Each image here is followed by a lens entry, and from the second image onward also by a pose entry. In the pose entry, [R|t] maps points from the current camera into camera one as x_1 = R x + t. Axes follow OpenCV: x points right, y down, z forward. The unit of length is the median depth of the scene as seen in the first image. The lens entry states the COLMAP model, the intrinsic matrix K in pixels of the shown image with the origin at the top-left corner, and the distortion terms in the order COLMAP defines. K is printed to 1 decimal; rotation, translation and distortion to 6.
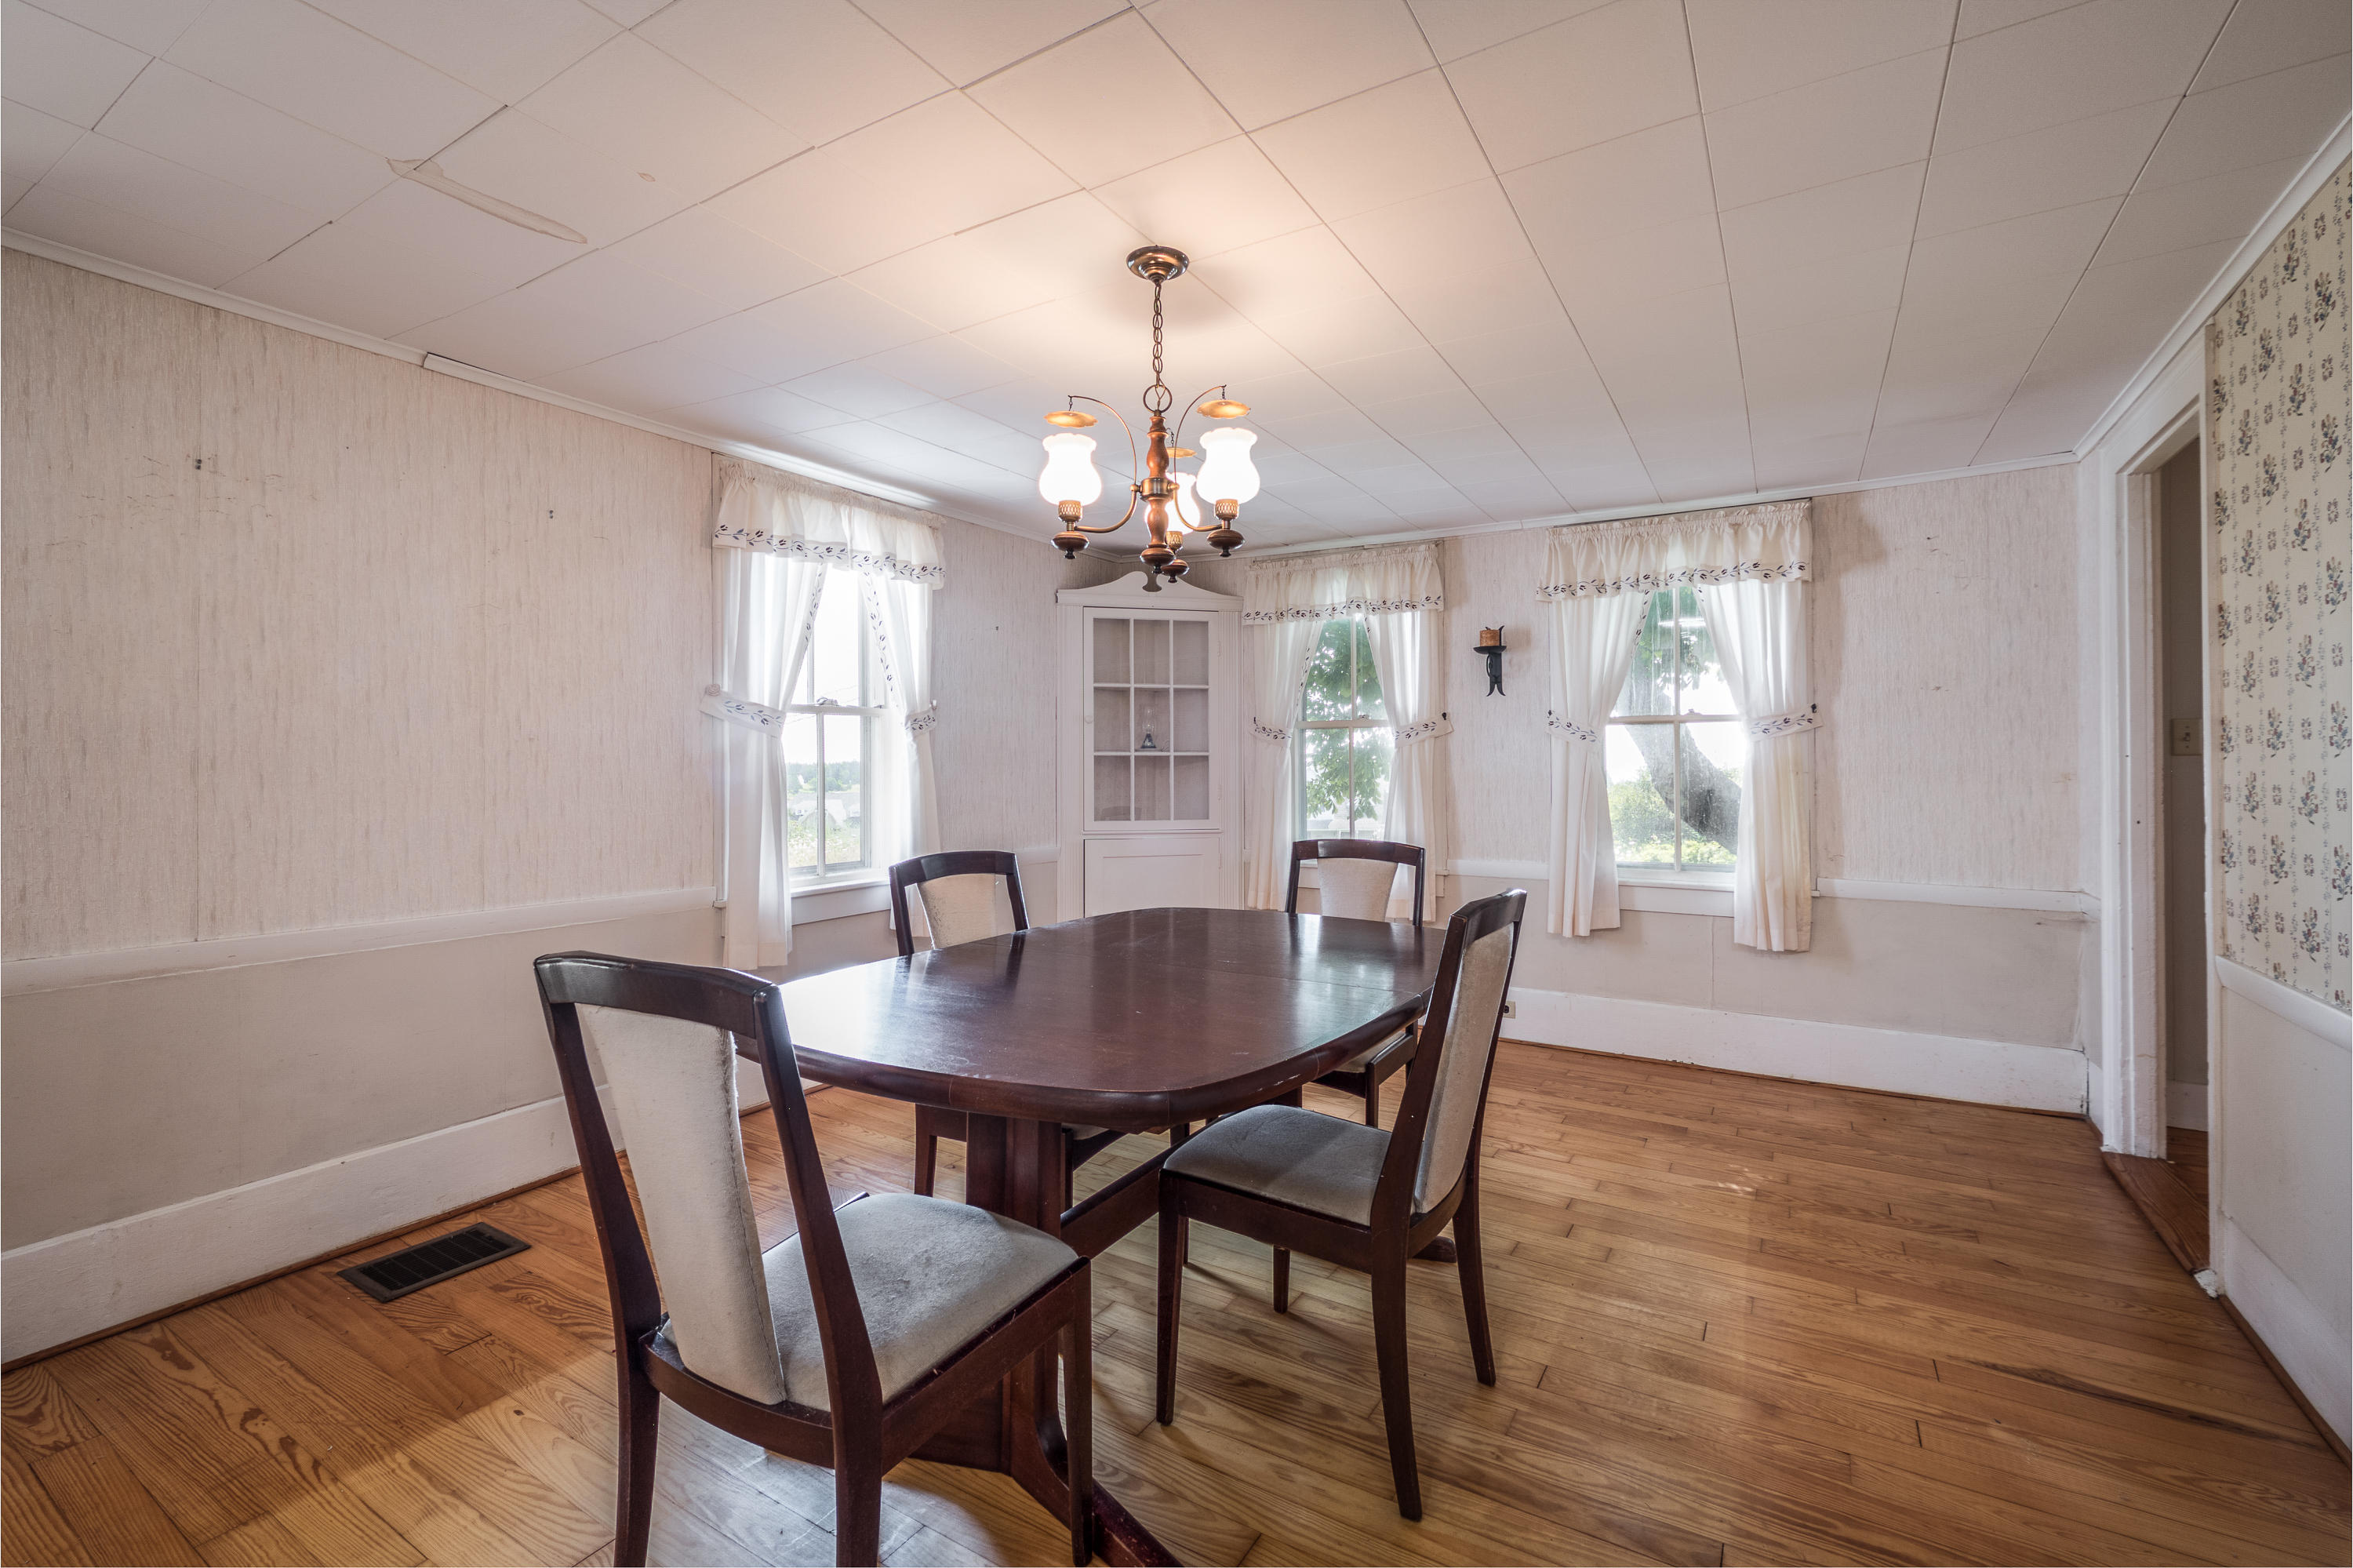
lens RADIAL K [[1026.1, 0, 1176.5], [0, 1026.1, 784.0], [0, 0, 1]] dist [-0.000738, -0.000143]
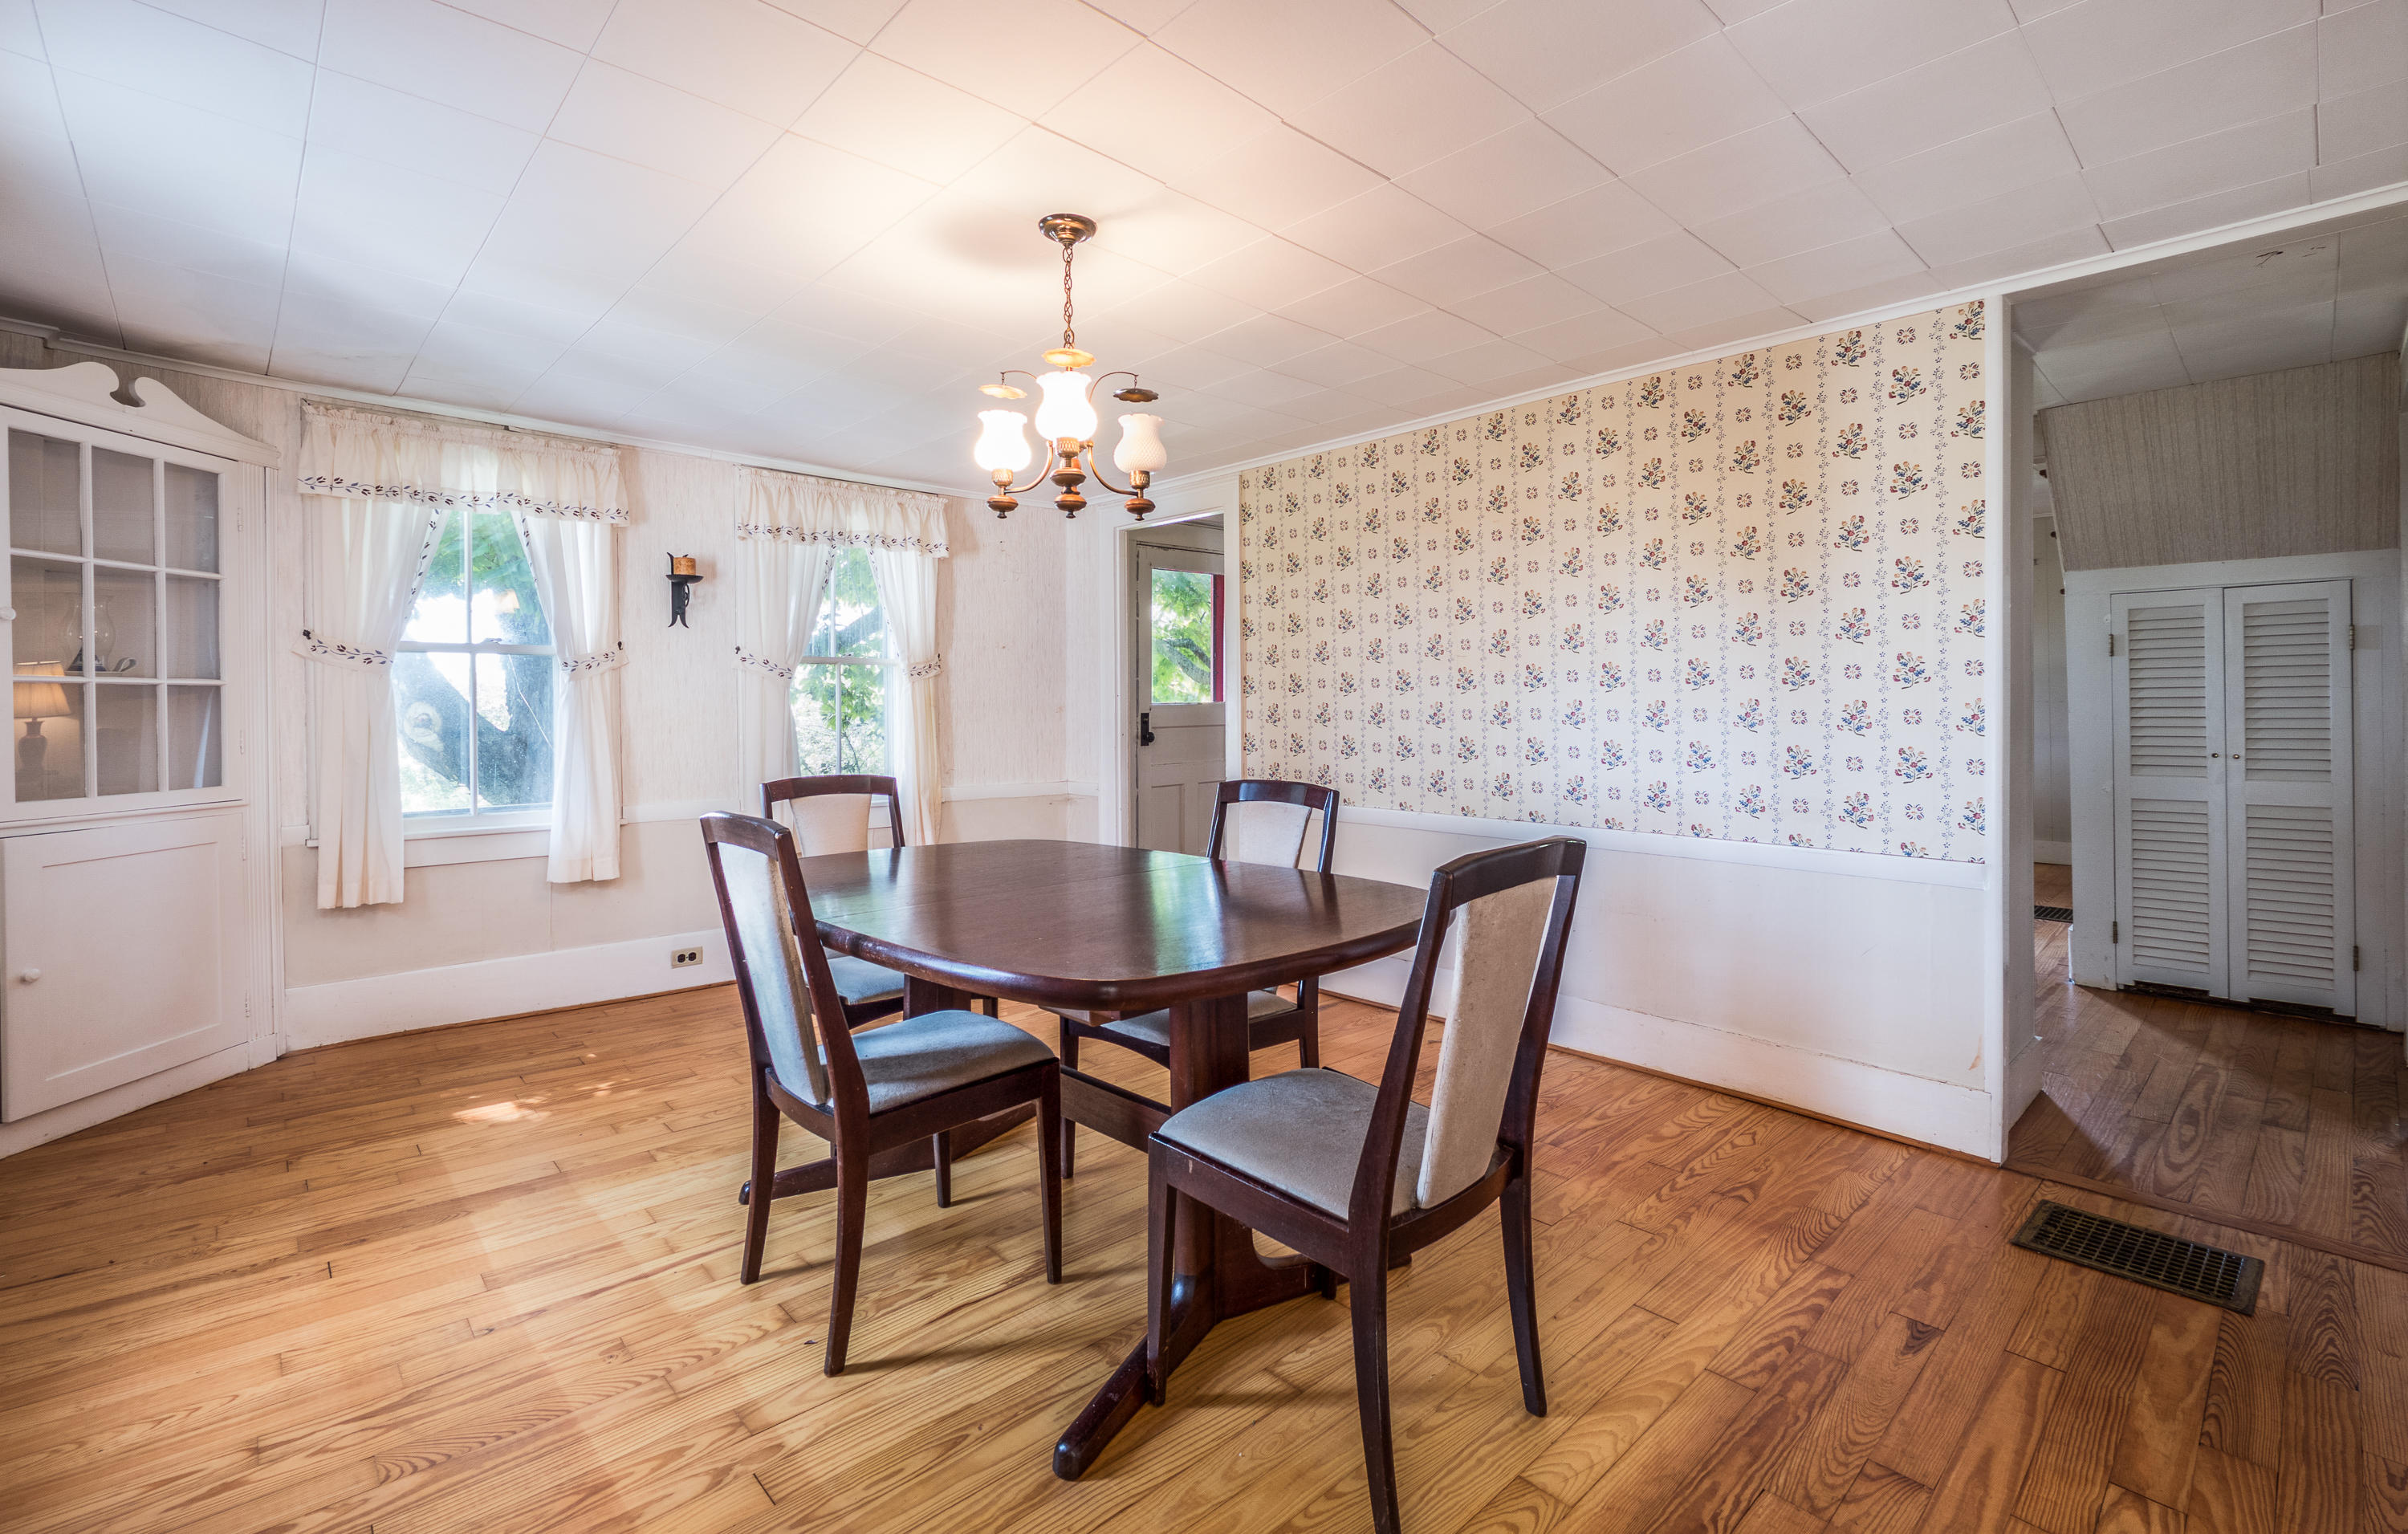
lens RADIAL K [[1051.1, 0, 1210.9], [0, 1051.1, 709.5], [0, 0, 1]] dist [-0.004441, -0.000388]
pose [[0.273666, -0.008594, 0.961786, -0.471333], [0.011943, 0.999913, 0.005537, -0.010004], [-0.961751, 0.009972, 0.273745, 0.264239]]
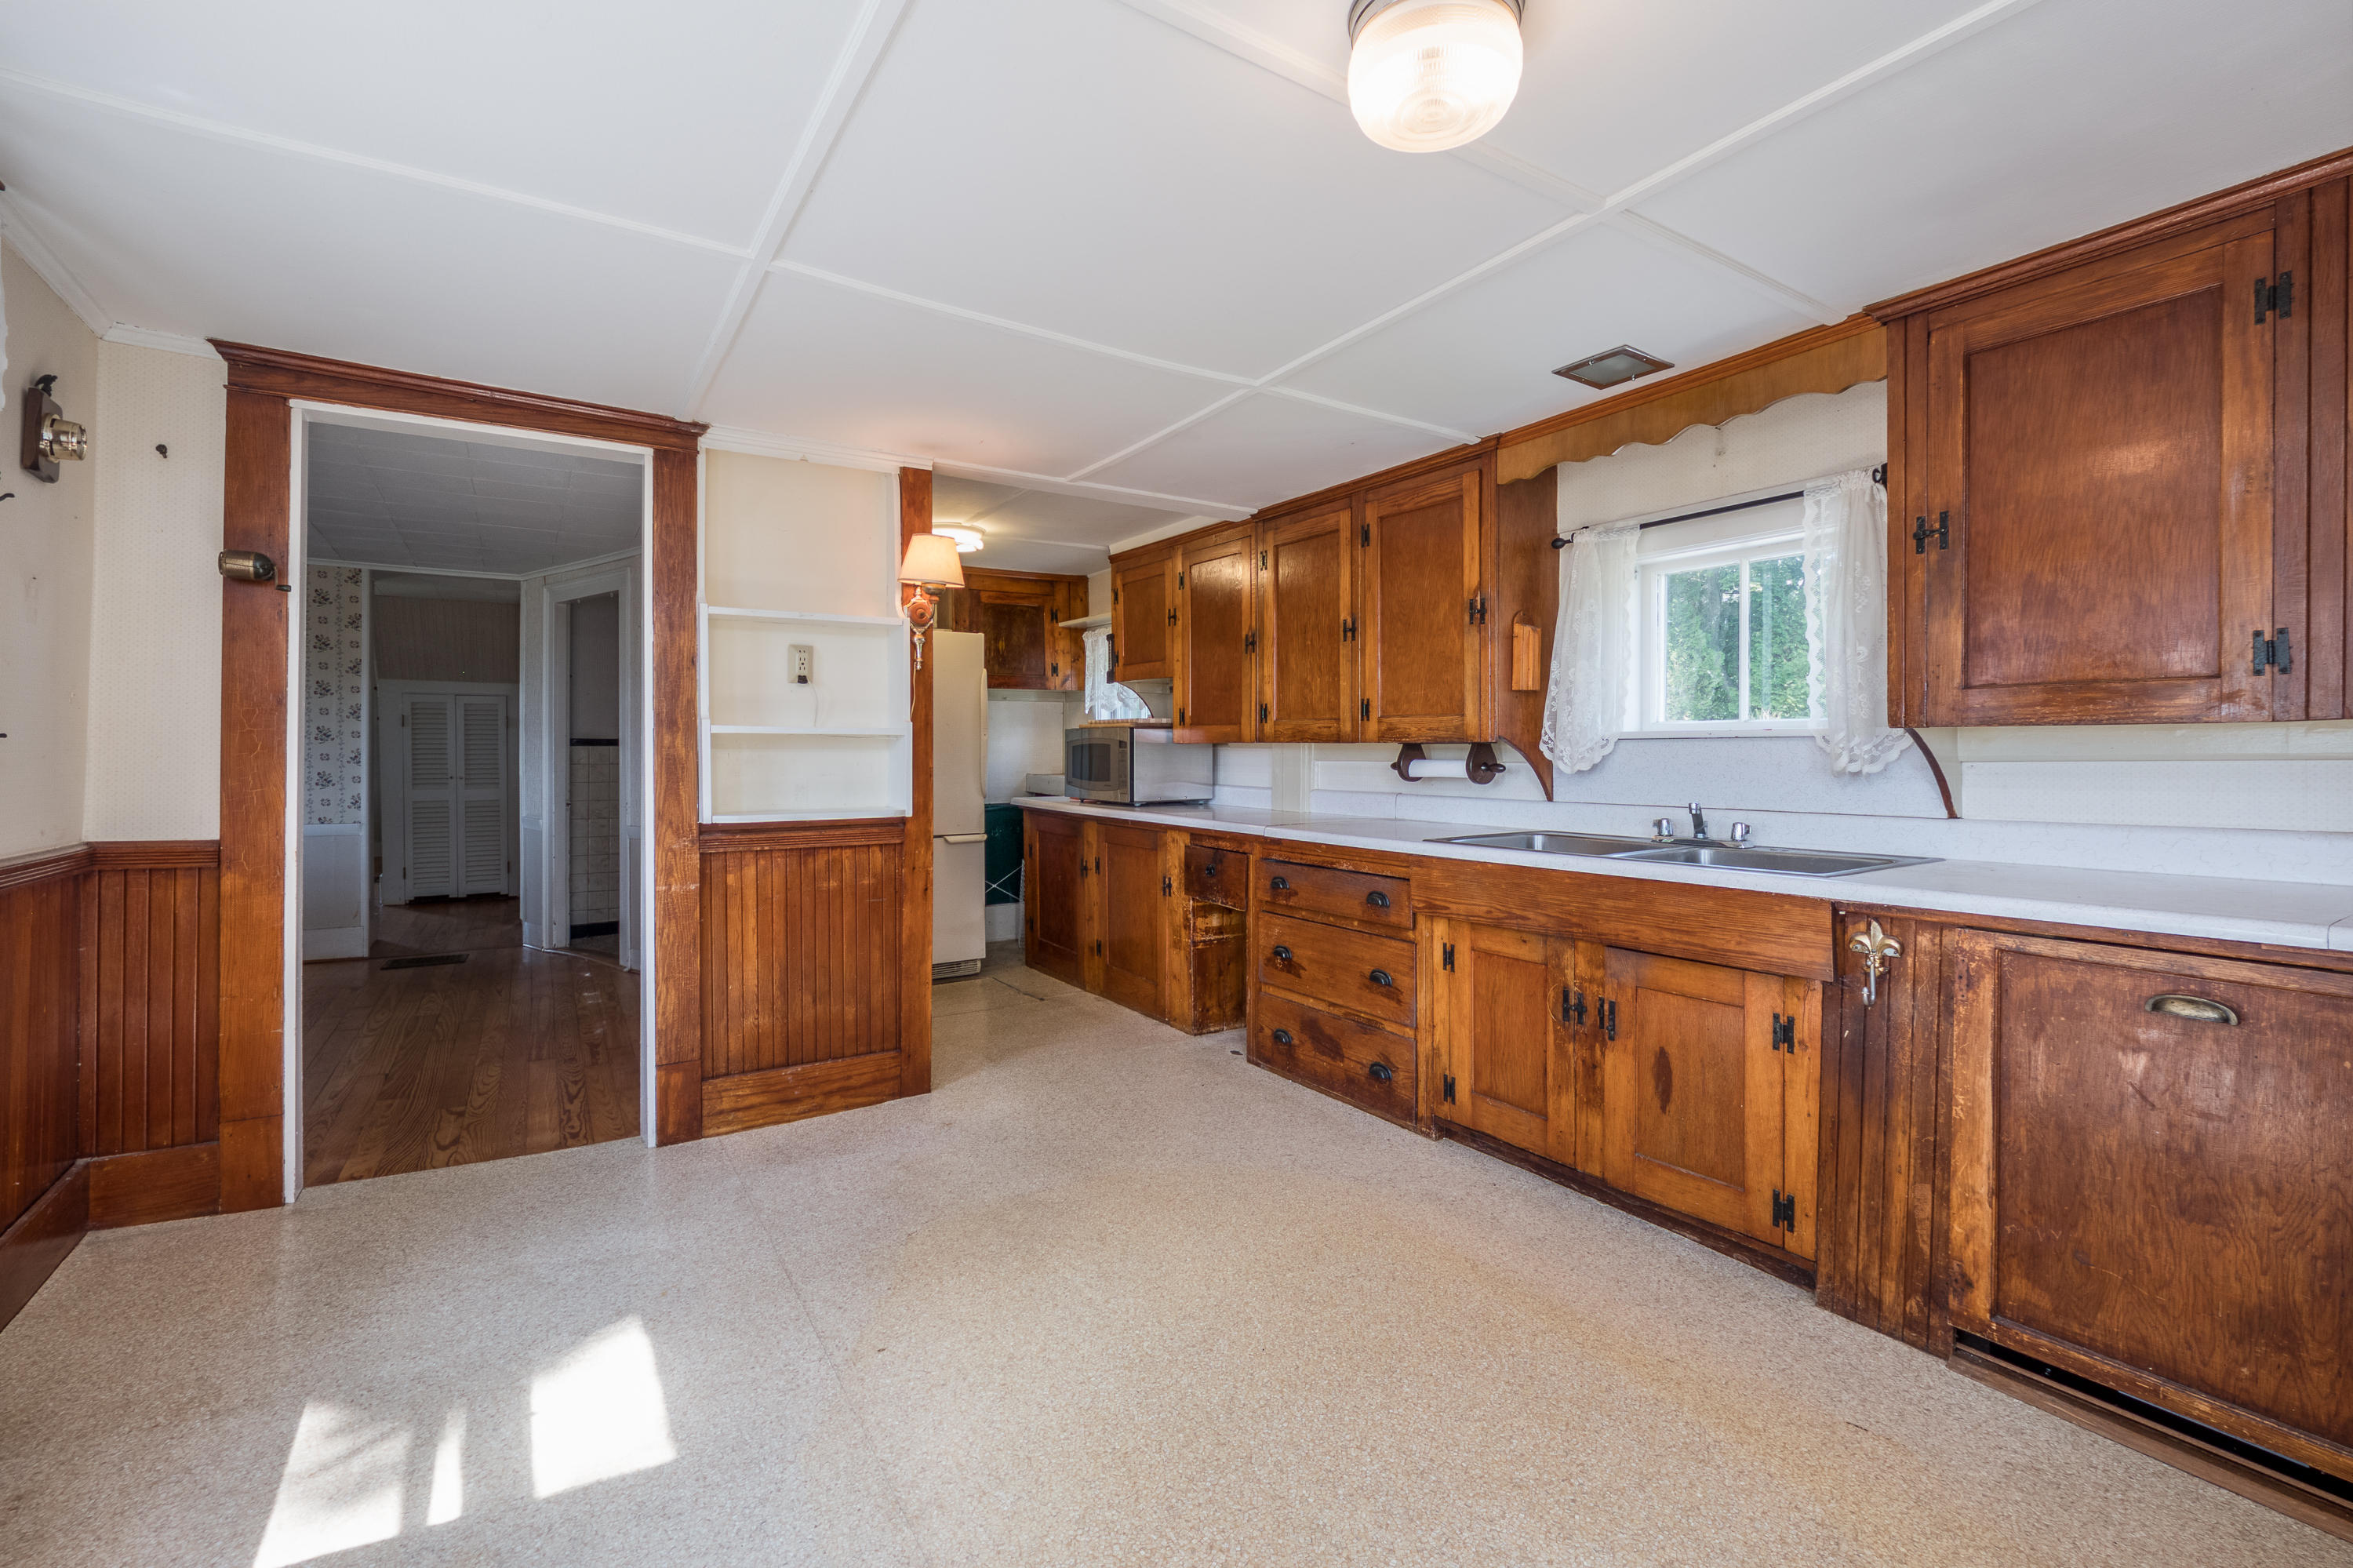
lens RADIAL K [[1006.0, 0, 1165.3], [0, 1006.0, 756.3], [0, 0, 1]] dist [-0.000090, -0.000114]
pose [[-0.894805, -0.005860, 0.446418, -1.222170], [-0.000818, 0.999934, 0.011488, -0.012894], [-0.446456, 0.009914, -0.894751, 0.670357]]
